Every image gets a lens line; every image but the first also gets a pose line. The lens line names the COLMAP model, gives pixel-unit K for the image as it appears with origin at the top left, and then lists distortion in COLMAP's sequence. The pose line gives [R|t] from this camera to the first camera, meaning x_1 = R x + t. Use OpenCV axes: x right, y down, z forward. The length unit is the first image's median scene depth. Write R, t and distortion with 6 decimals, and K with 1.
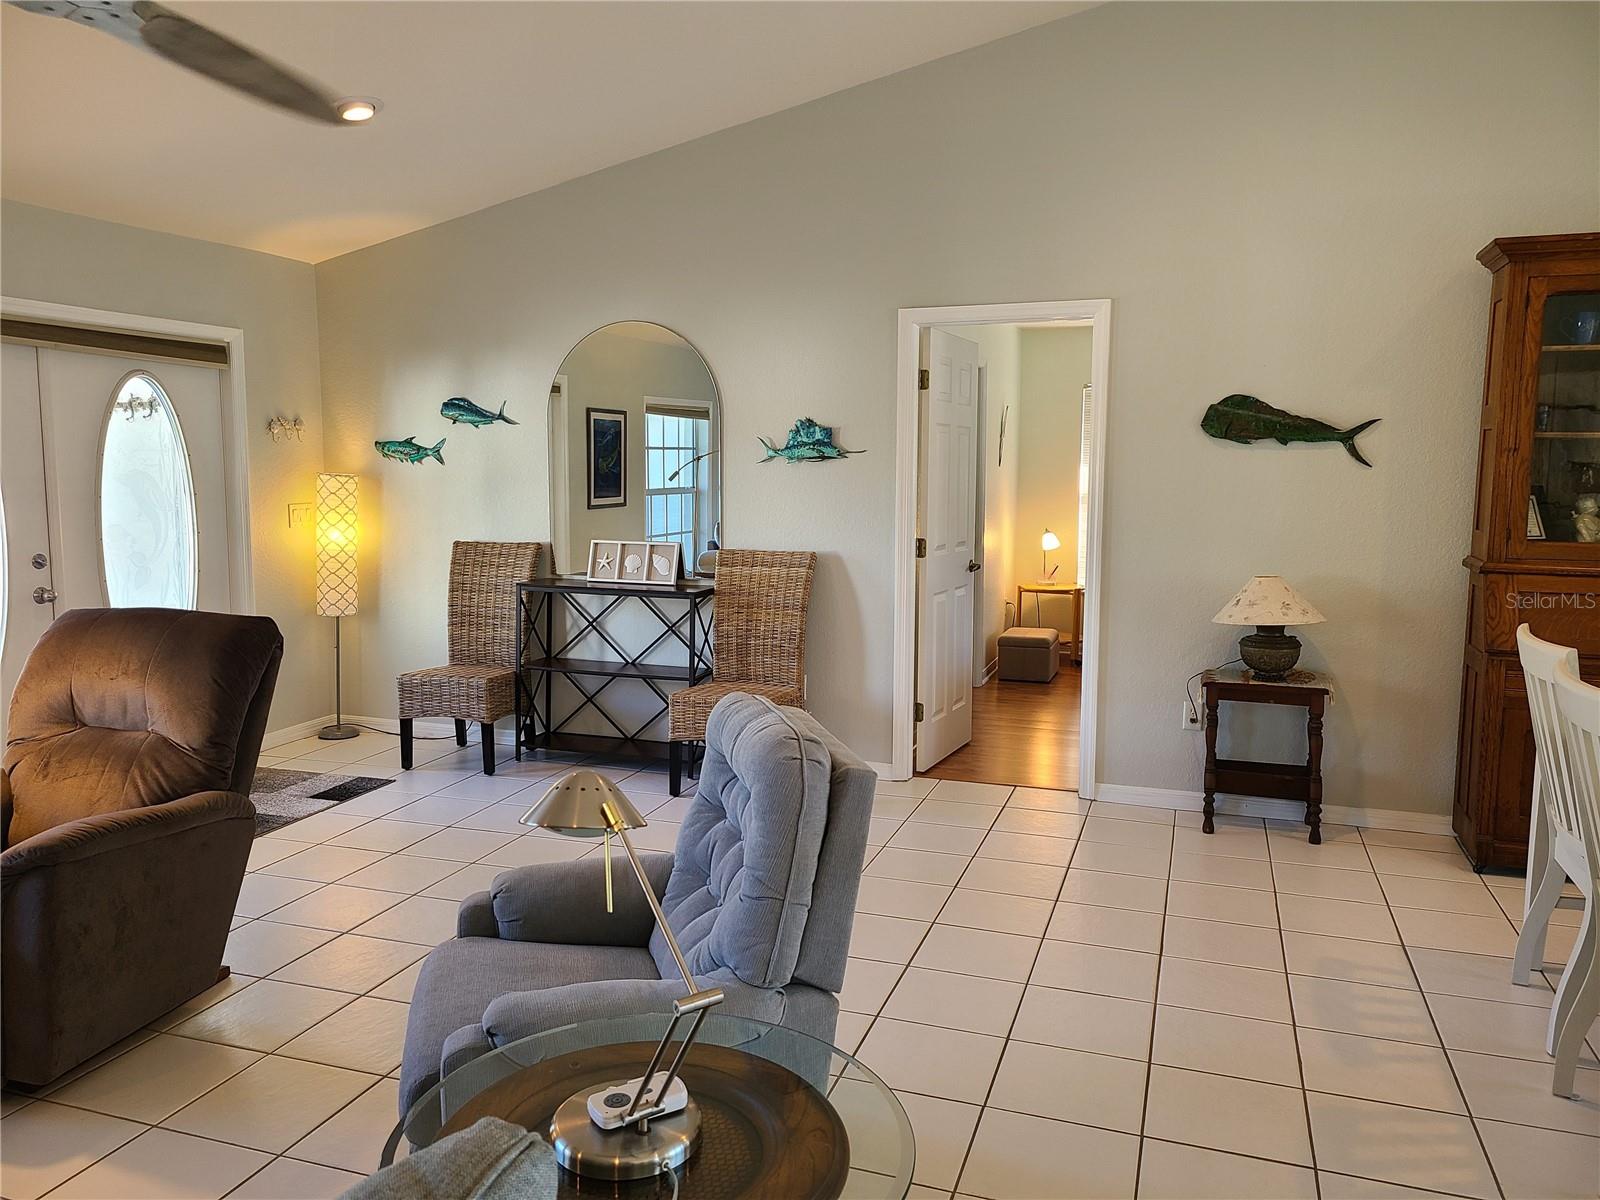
lens RADIAL K [[1183.8, 0, 784.2], [0, 1183.8, 591.2], [0, 0, 1]] dist [0.043705, -0.022388]
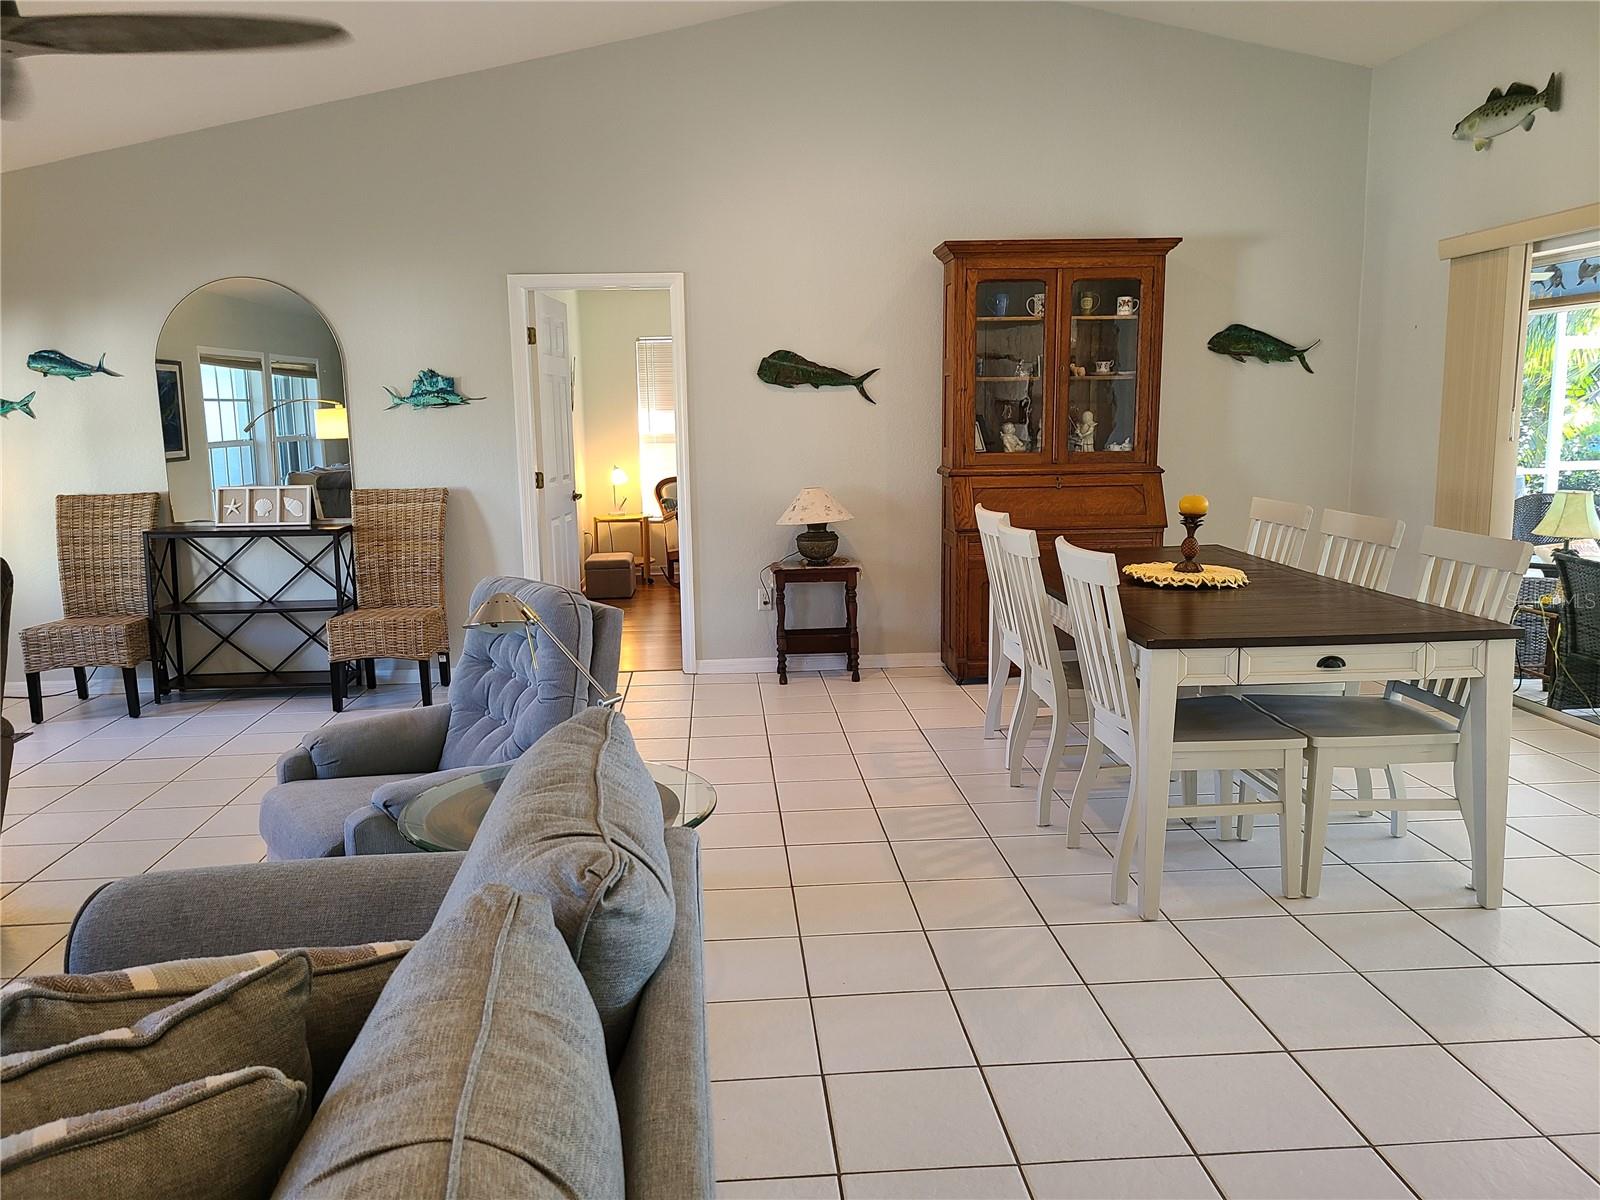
lens RADIAL K [[1183.8, 0, 784.2], [0, 1183.8, 591.2], [0, 0, 1]] dist [0.043705, -0.022388]
pose [[0.918947, -0.080105, 0.386160, -0.125037], [0.063960, 0.996463, 0.054499, 0.024728], [-0.389160, -0.025383, 0.920820, -0.182604]]
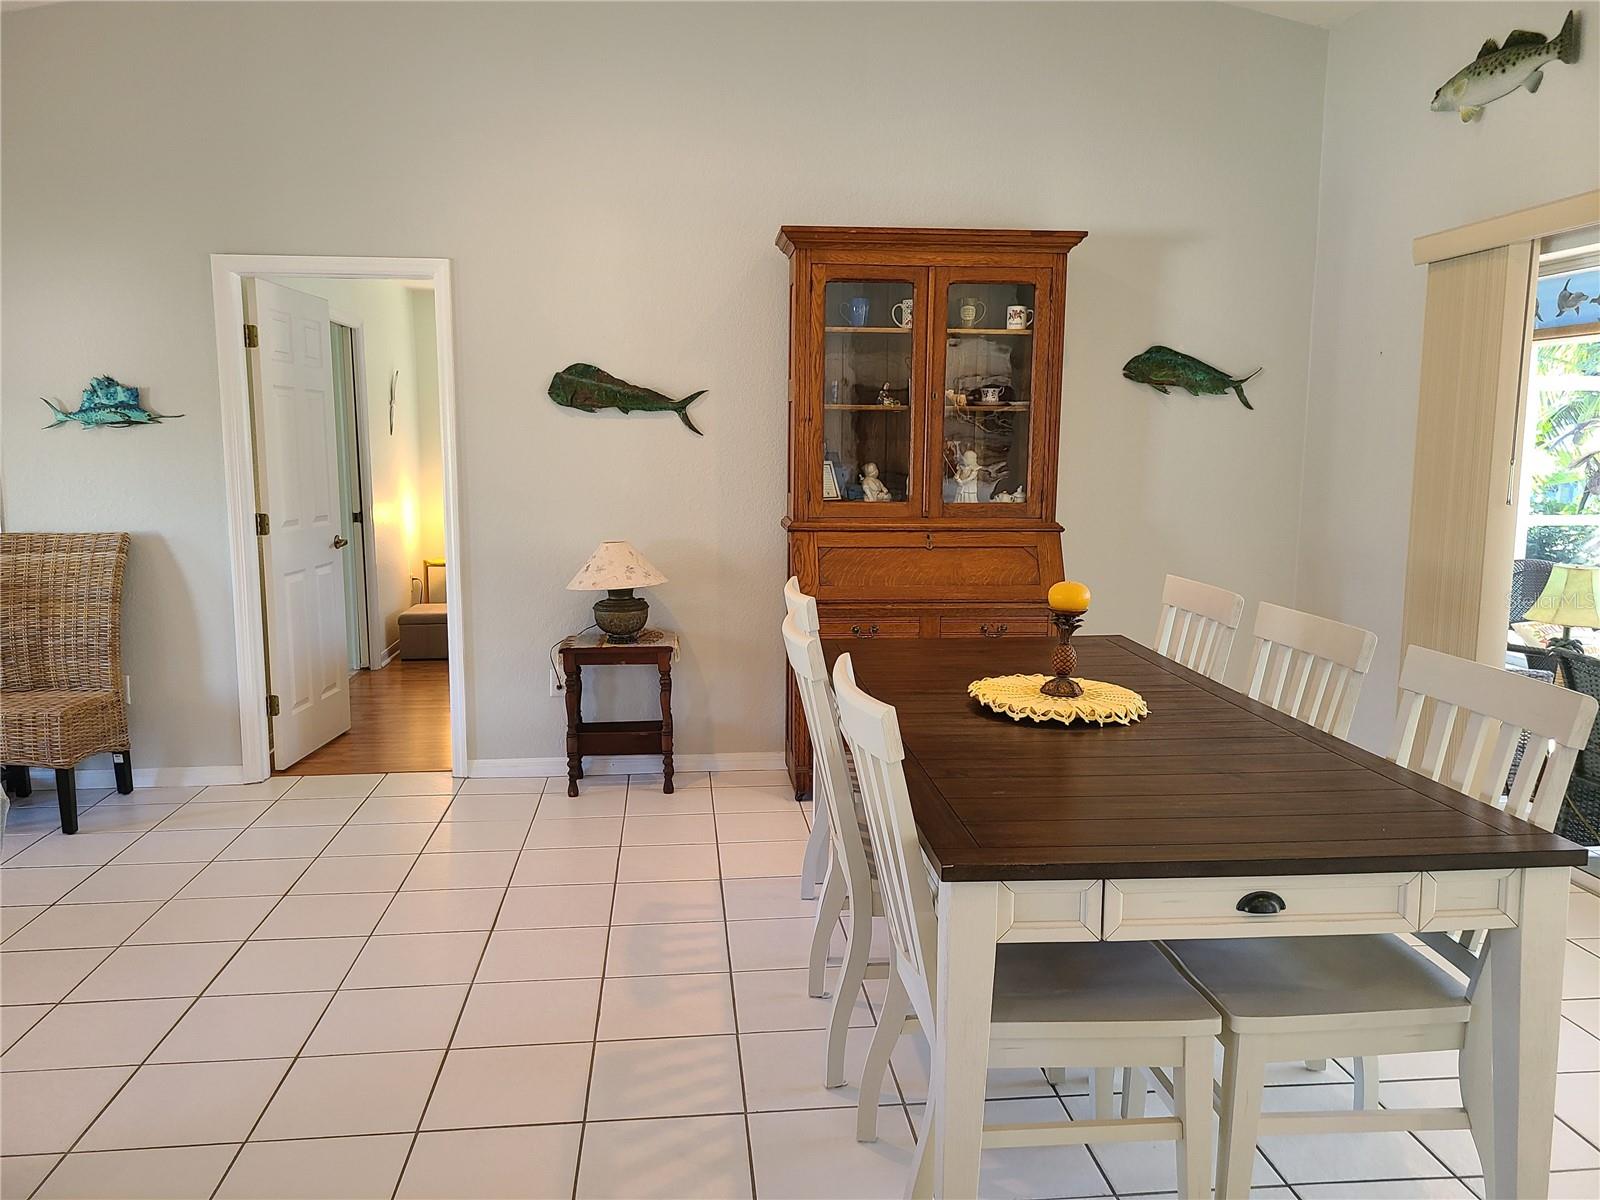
lens RADIAL K [[1180.4, 0, 787.2], [0, 1180.4, 601.4], [0, 0, 1]] dist [0.037057, -0.013260]
pose [[0.905247, -0.059604, 0.420683, 0.092806], [0.046098, 0.998045, 0.042211, 0.002288], [-0.422377, -0.018818, 0.906225, 0.009563]]
